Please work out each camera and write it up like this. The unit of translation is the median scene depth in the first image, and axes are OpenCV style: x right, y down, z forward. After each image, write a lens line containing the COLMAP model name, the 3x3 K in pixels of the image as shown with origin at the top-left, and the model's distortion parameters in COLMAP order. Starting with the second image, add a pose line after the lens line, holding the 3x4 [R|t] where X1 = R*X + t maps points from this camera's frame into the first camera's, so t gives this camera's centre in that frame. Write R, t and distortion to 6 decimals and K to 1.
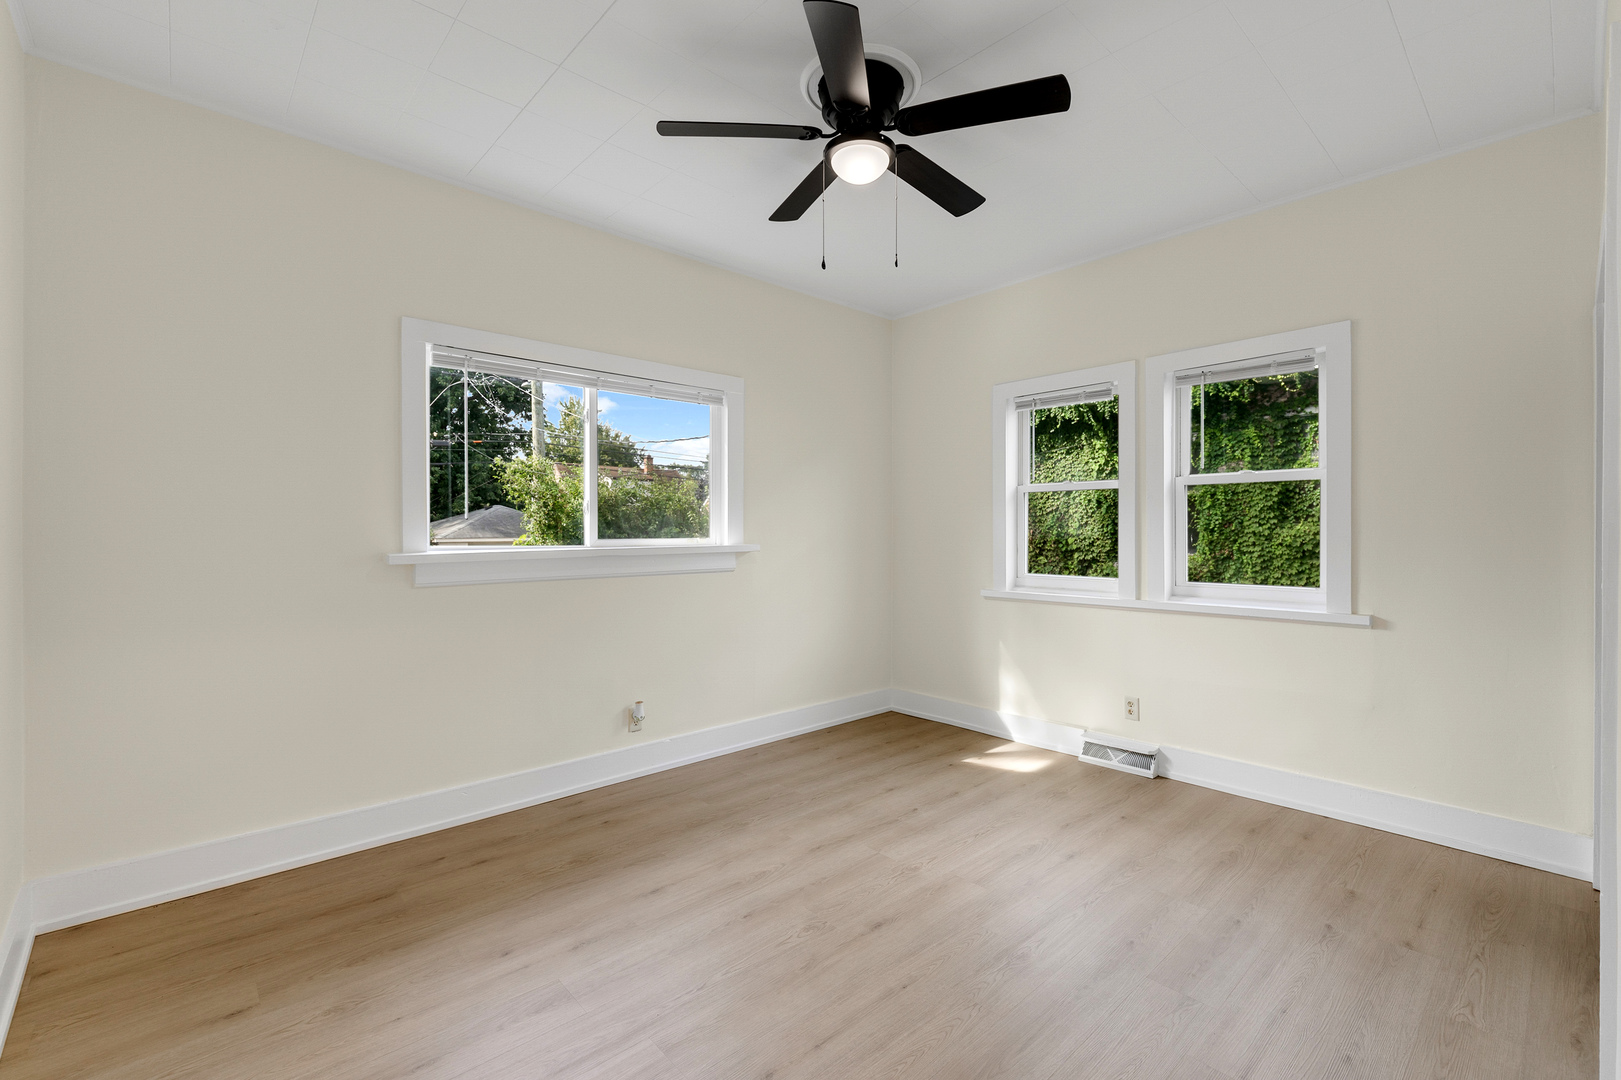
lens RADIAL K [[685.2, 0, 812.1], [0, 685.2, 535.2], [0, 0, 1]] dist [0.000486, 0.000148]
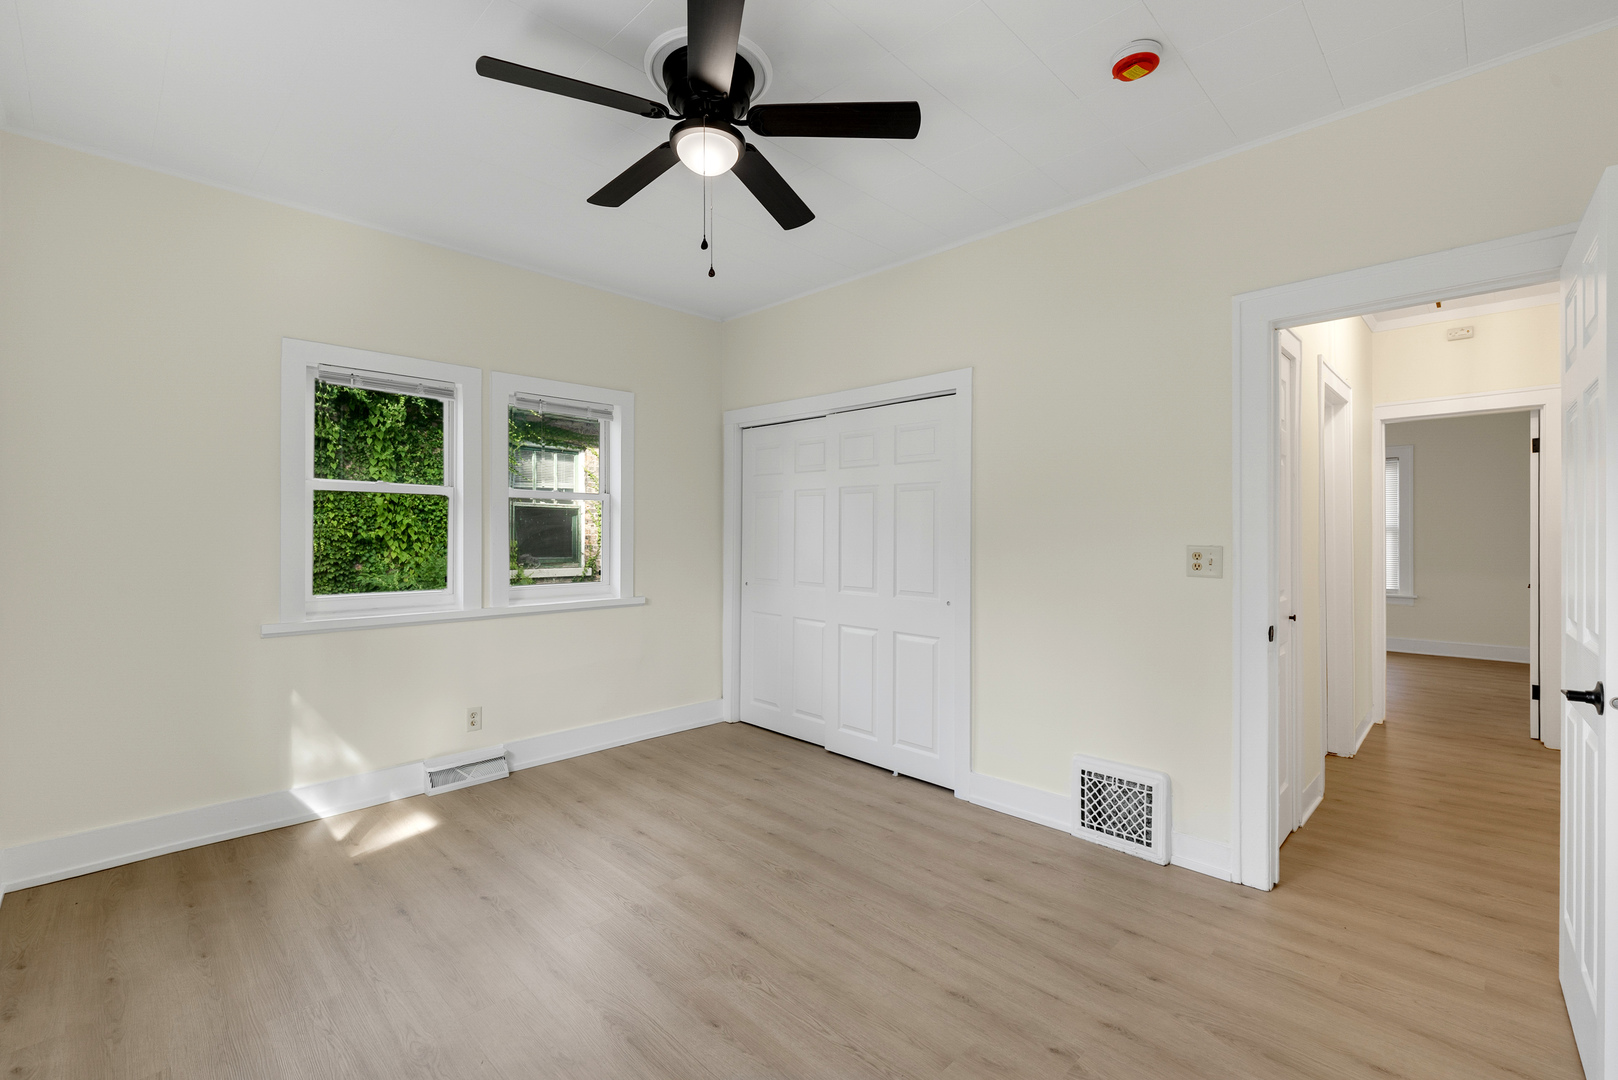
lens RADIAL K [[683.2, 0, 809.0], [0, 683.2, 540.0], [0, 0, 1]] dist [-0.000429, -0.000107]
pose [[-0.020778, -0.003761, 0.999777, -0.551245], [0.008246, 0.999958, 0.003933, -0.005877], [-0.999750, 0.008326, -0.020747, 0.560290]]
